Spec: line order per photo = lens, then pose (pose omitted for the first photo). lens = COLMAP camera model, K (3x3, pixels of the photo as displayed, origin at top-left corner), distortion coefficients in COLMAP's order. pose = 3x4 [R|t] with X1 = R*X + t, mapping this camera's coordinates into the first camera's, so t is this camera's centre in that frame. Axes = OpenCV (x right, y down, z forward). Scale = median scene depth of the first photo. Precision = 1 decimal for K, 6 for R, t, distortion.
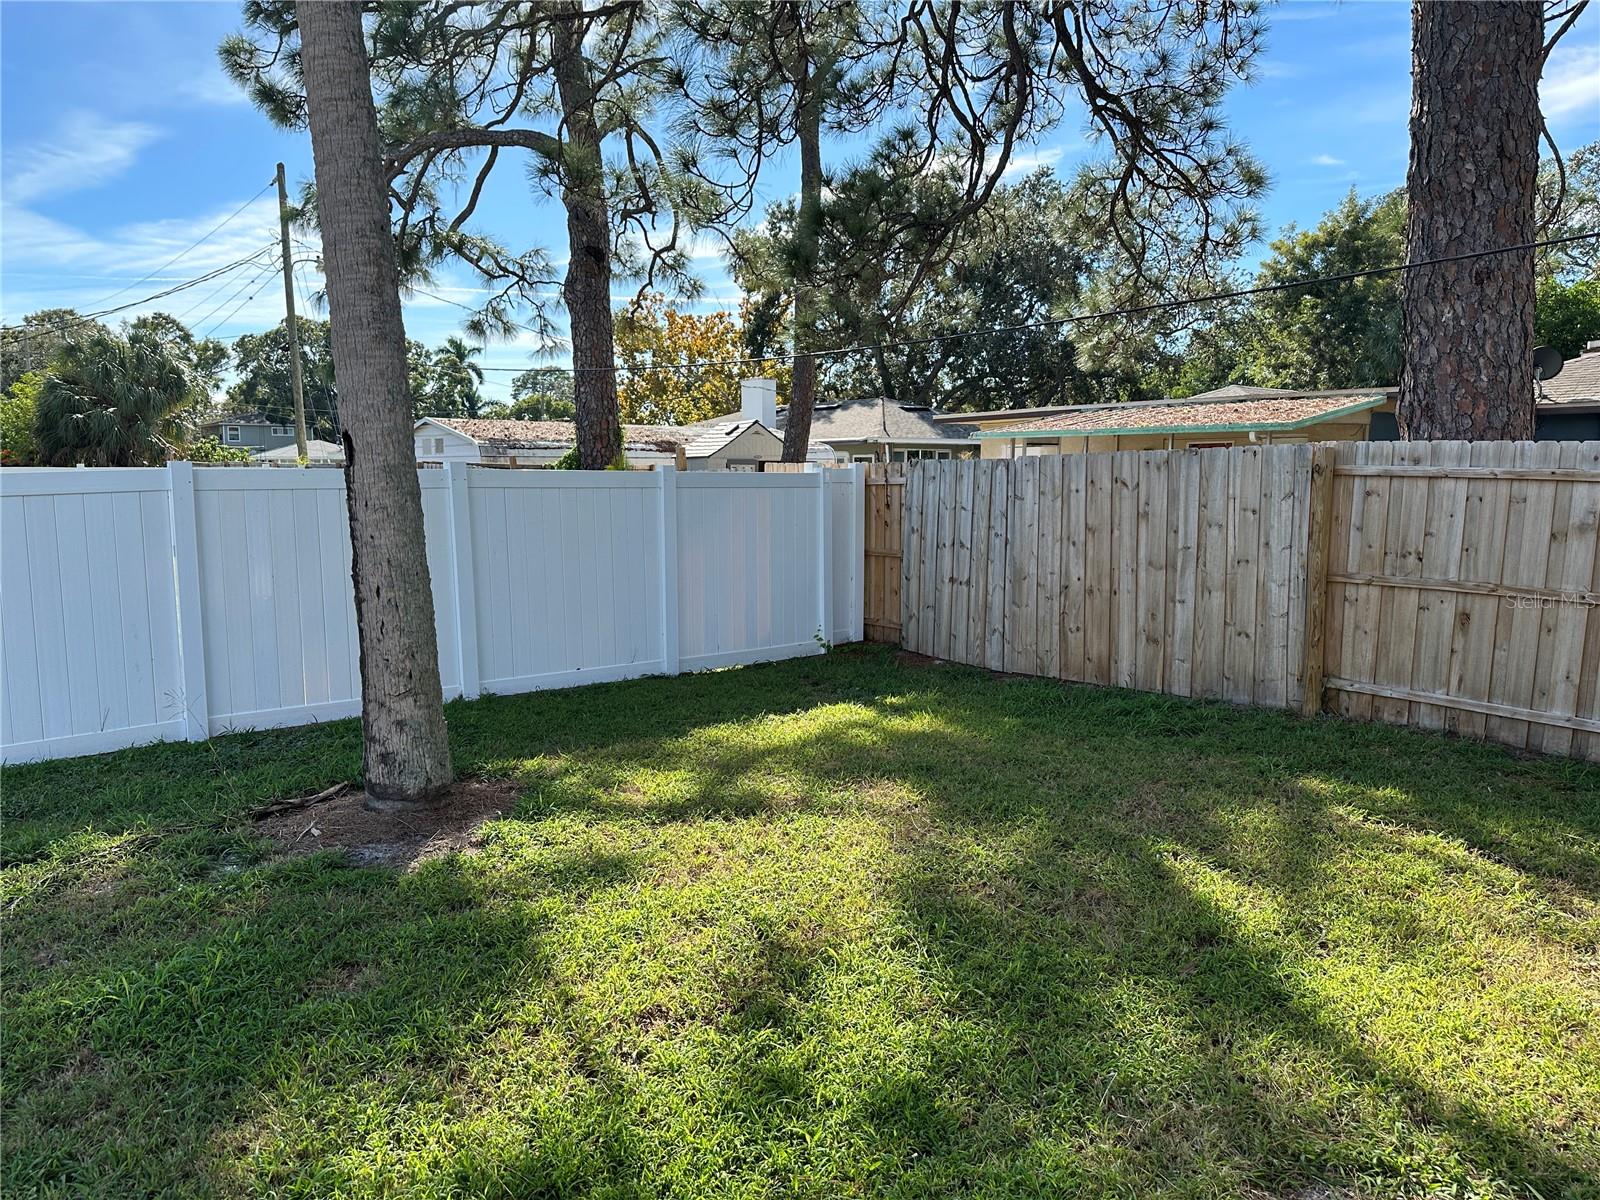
lens RADIAL K [[1112.3, 0, 798.8], [0, 1112.3, 603.5], [0, 0, 1]] dist [0.012376, -0.000542]
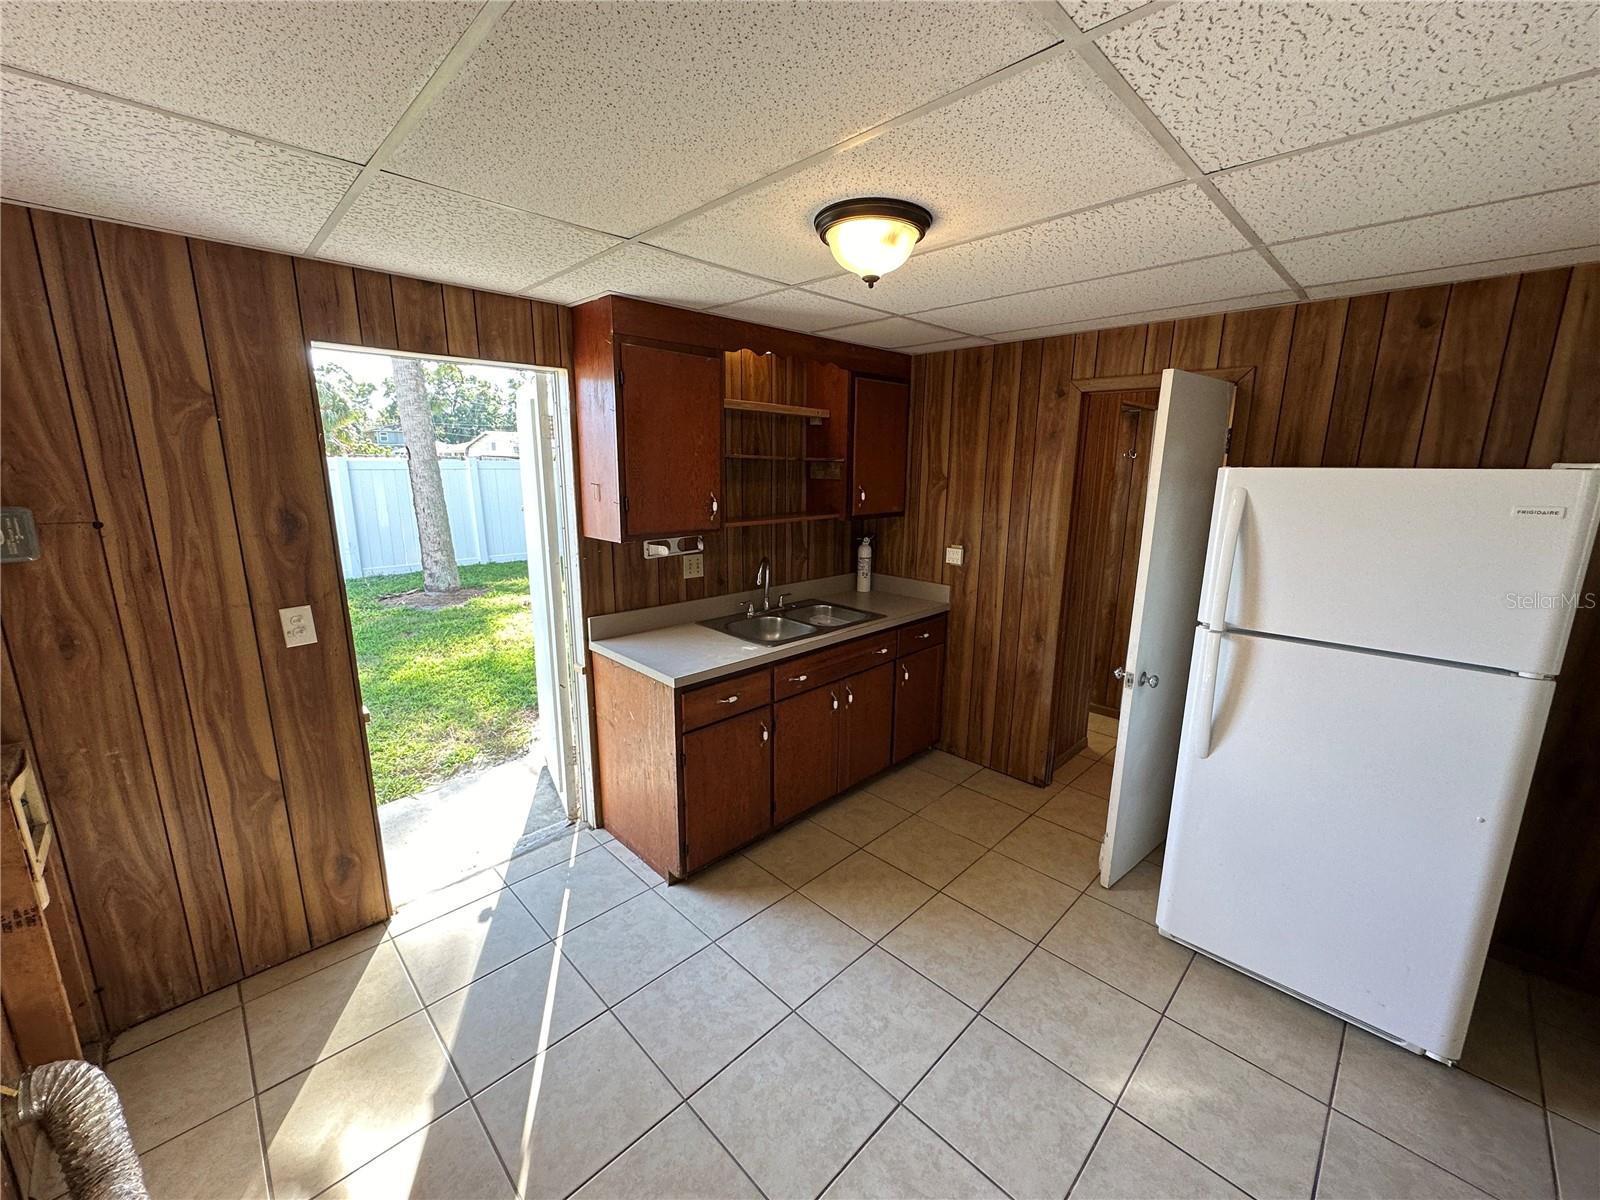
lens RADIAL K [[634.1, 0, 806.8], [0, 634.1, 601.4], [0, 0, 1]] dist [-0.000919, 0.001421]
pose [[0.994261, -0.012475, 0.106255, 0.237123], [0.002156, 0.995312, 0.096688, 0.041265], [-0.106963, -0.095904, 0.989627, -0.388268]]
